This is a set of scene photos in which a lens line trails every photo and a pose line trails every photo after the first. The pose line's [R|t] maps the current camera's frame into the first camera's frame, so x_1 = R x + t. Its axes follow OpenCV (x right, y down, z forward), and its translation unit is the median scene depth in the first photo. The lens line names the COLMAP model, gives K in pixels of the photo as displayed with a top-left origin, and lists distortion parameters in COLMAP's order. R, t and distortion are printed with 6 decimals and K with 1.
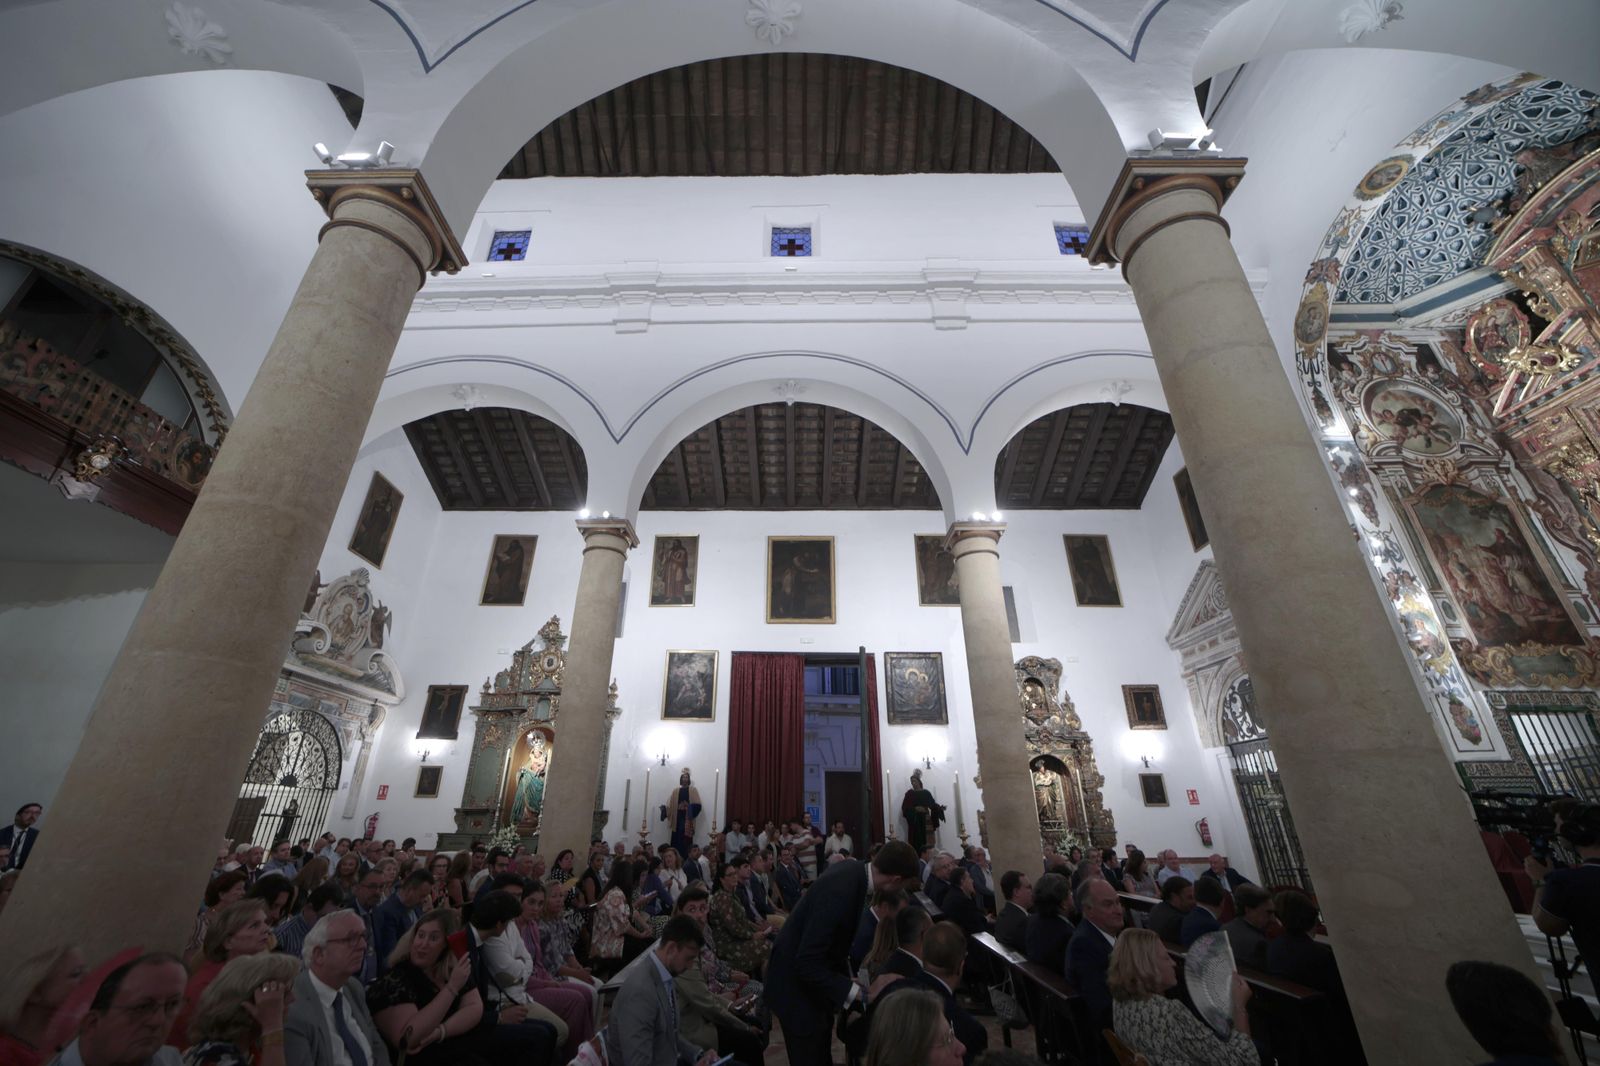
lens RADIAL K [[615.6, 0, 786.1], [0, 615.6, 531.9], [0, 0, 1]] dist [-0.031781, 0.006938]
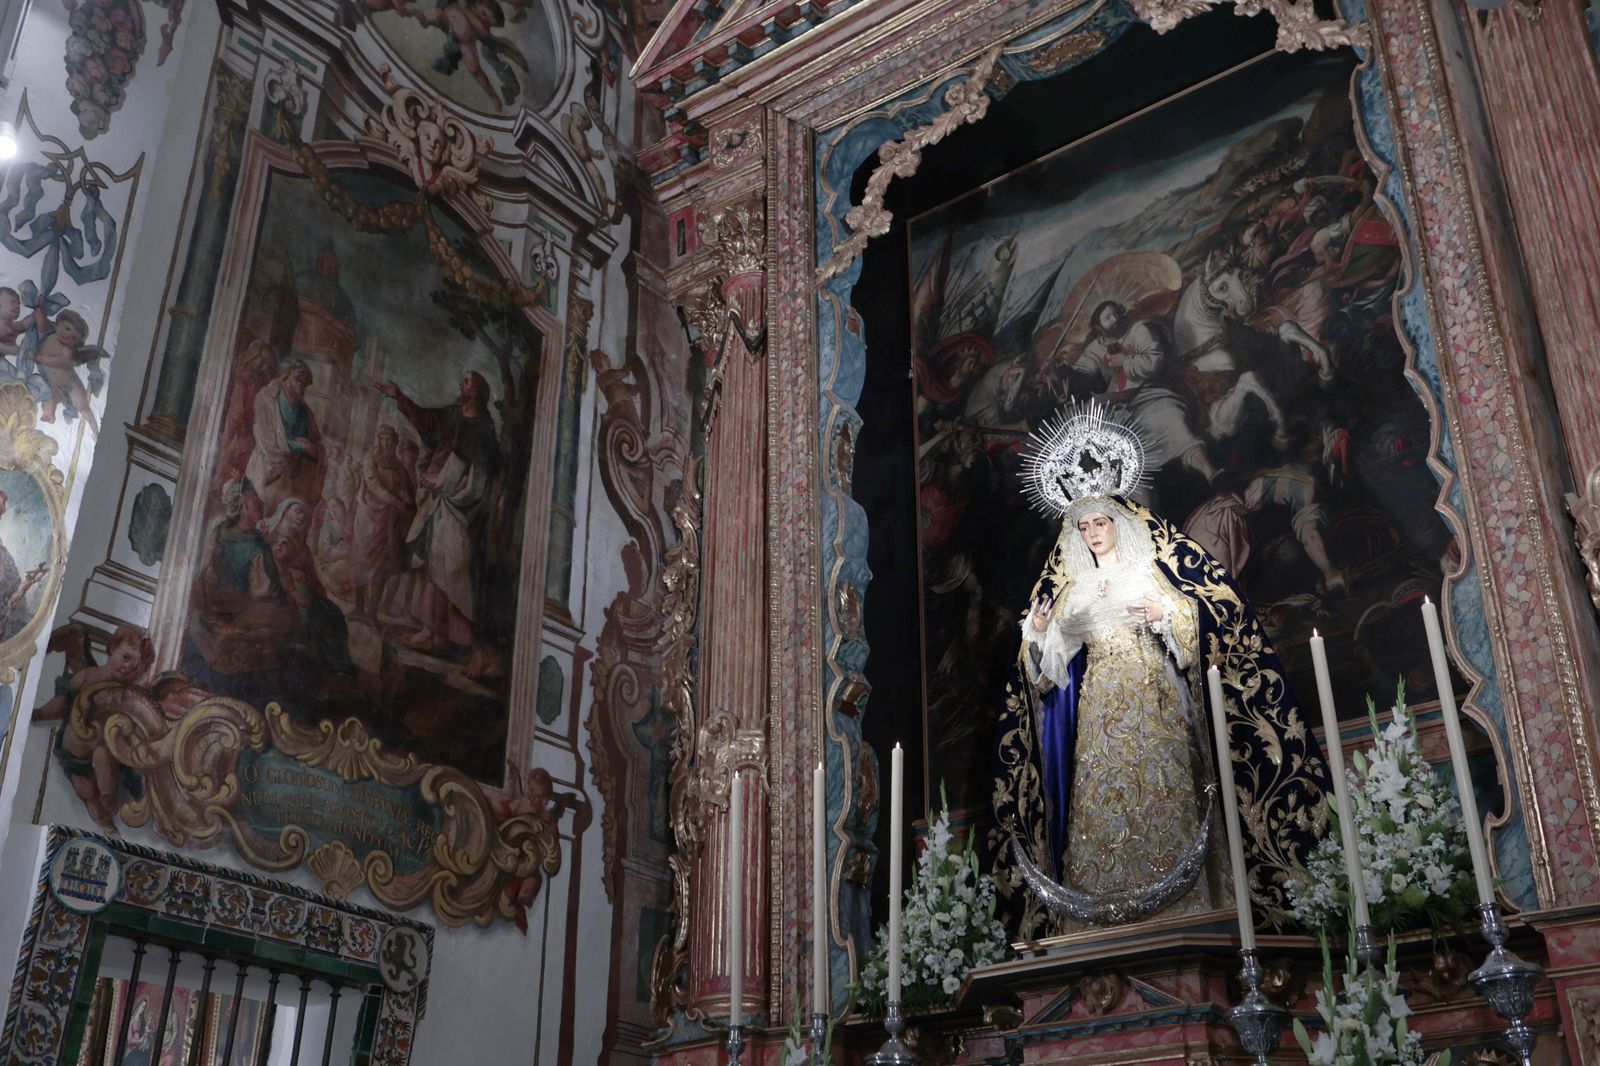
lens RADIAL K [[1706.7, 0, 792.2], [0, 1706.7, 510.2], [0, 0, 1]] dist [0.006769, 0.000000]
pose [[0.610281, 0.365015, 0.703080, 0.623122], [-0.339625, 0.922374, -0.184067, 0.134004], [-0.715690, -0.126451, 0.686876, 0.267747]]
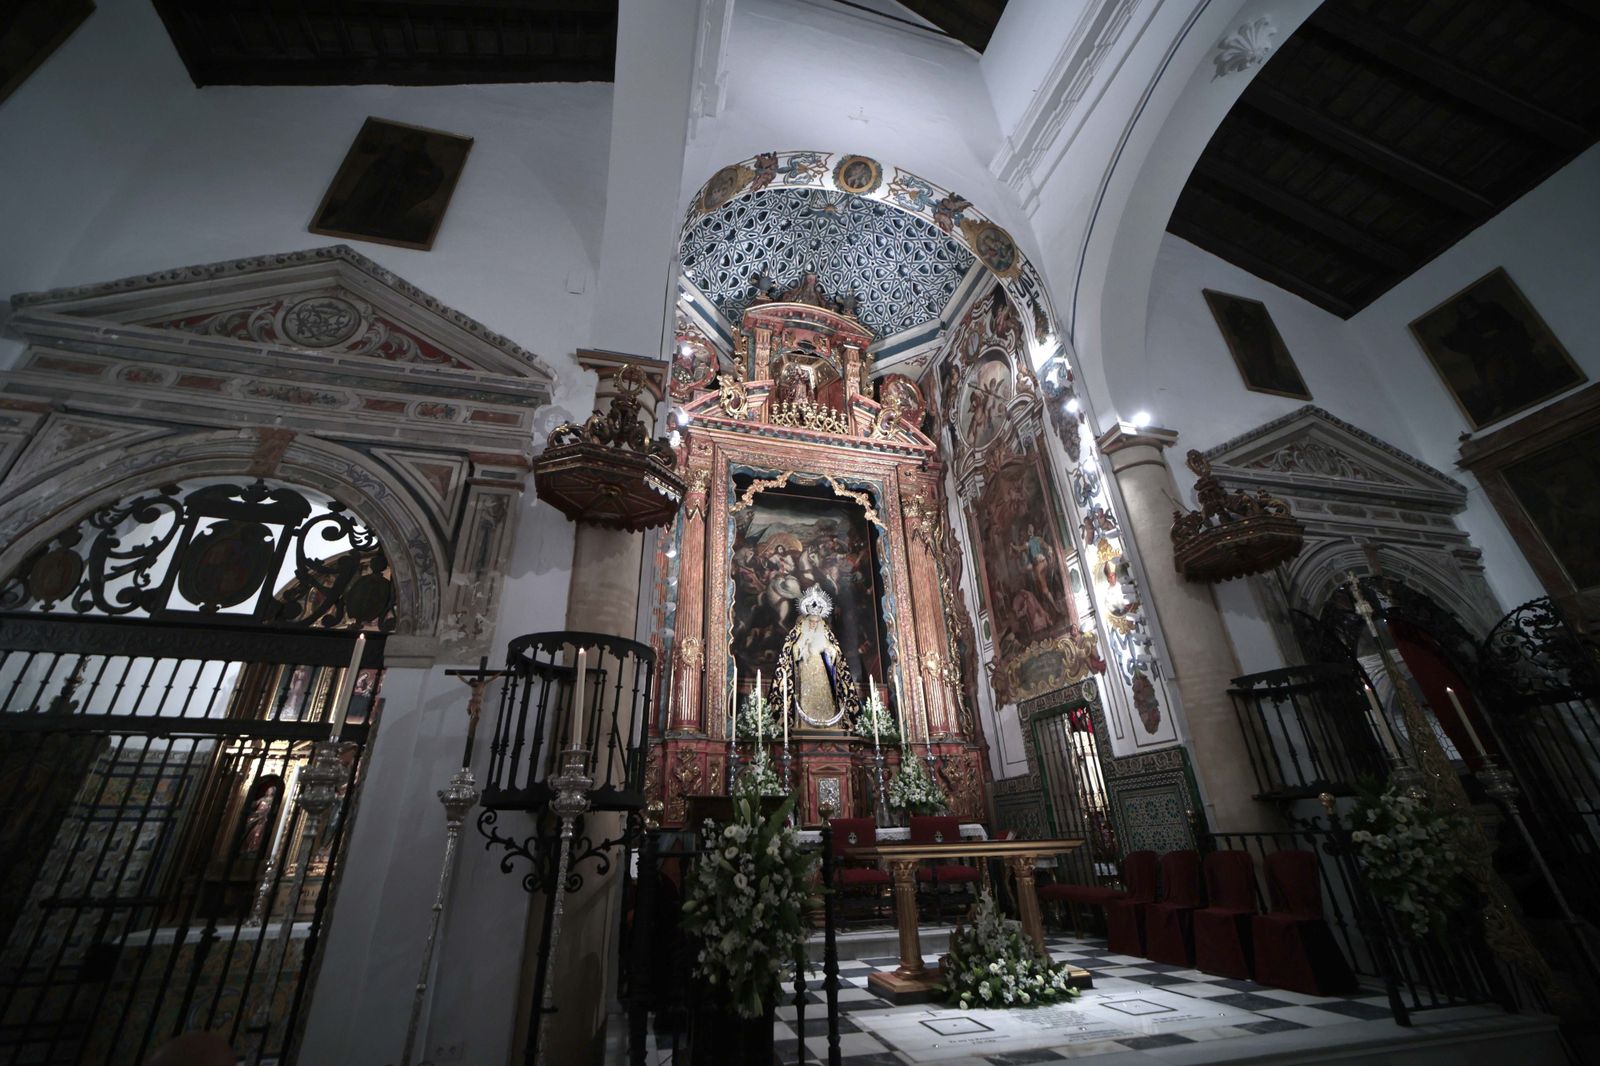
lens RADIAL K [[626.1, 0, 788.1], [0, 626.1, 529.7], [0, 0, 1]] dist [-0.035687, 0.008026]
pose [[-0.266799, 0.437540, 0.858707, 0.345961], [-0.395773, 0.762666, -0.511570, 0.340764], [-0.878739, -0.476339, -0.030312, 0.709743]]
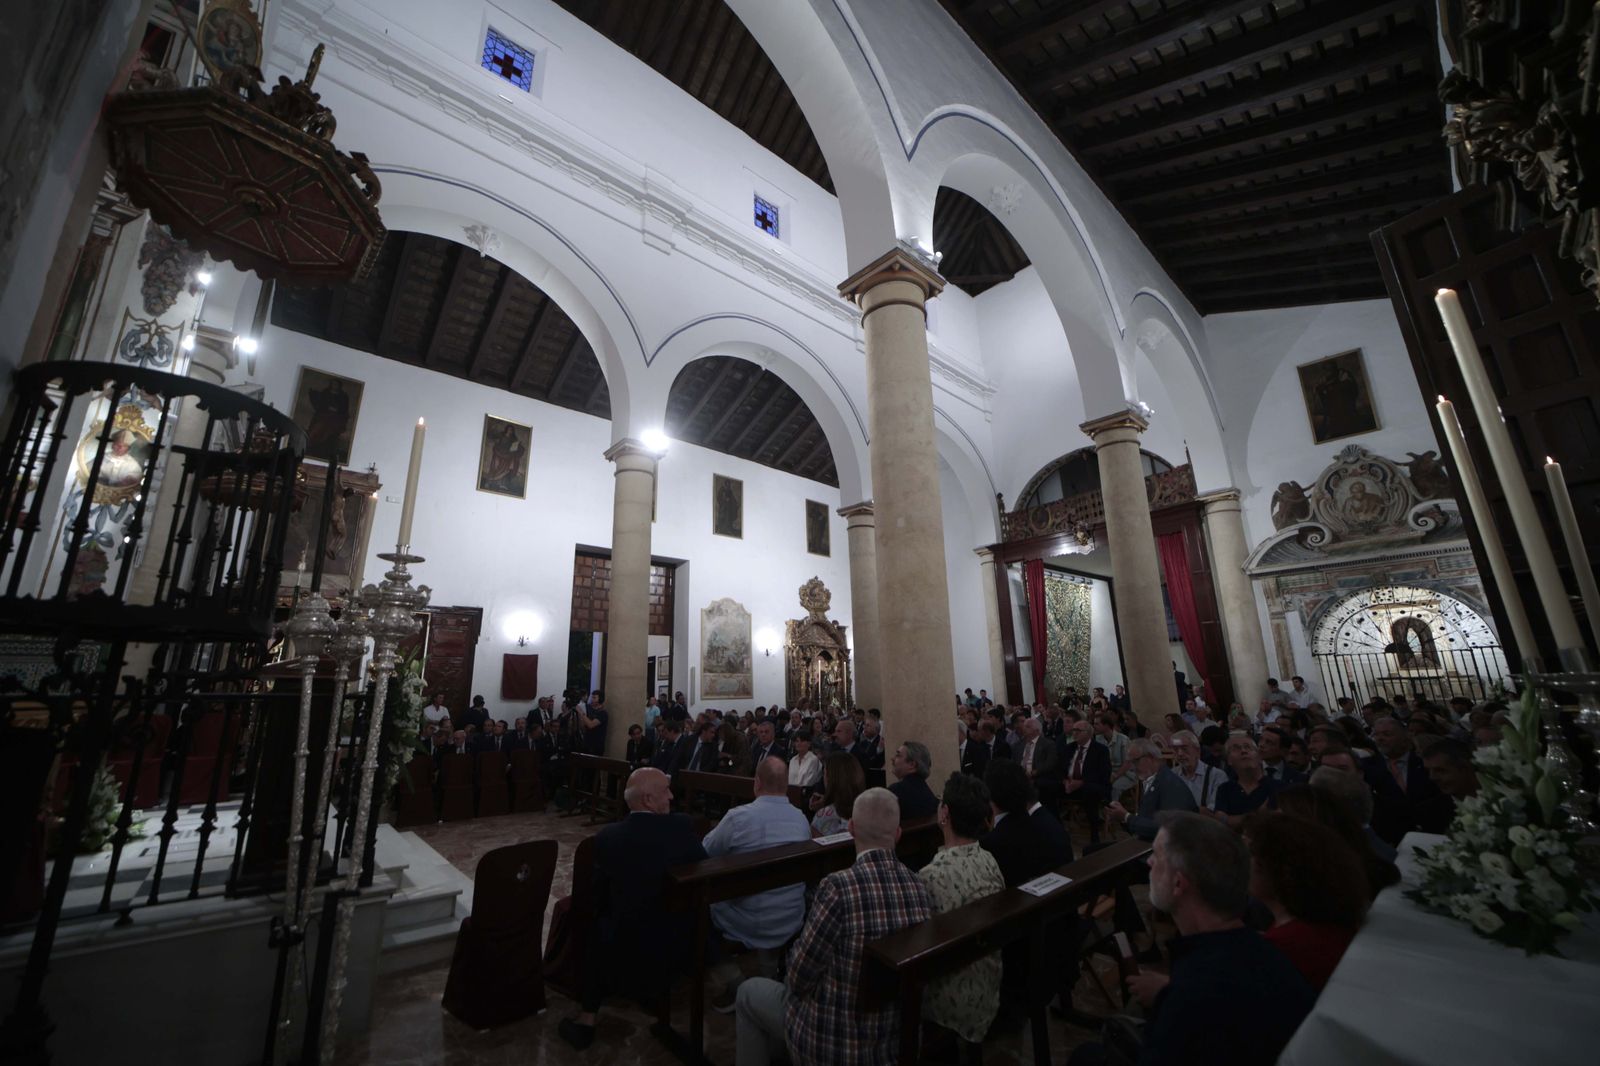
lens RADIAL K [[659.1, 0, 793.5], [0, 659.1, 521.5], [0, 0, 1]] dist [-0.035000, 0.007791]
pose [[-0.740807, -0.169038, -0.650101, 0.751268], [0.300157, 0.782515, -0.545505, 0.534895], [0.600925, -0.599246, -0.528954, 1.083533]]
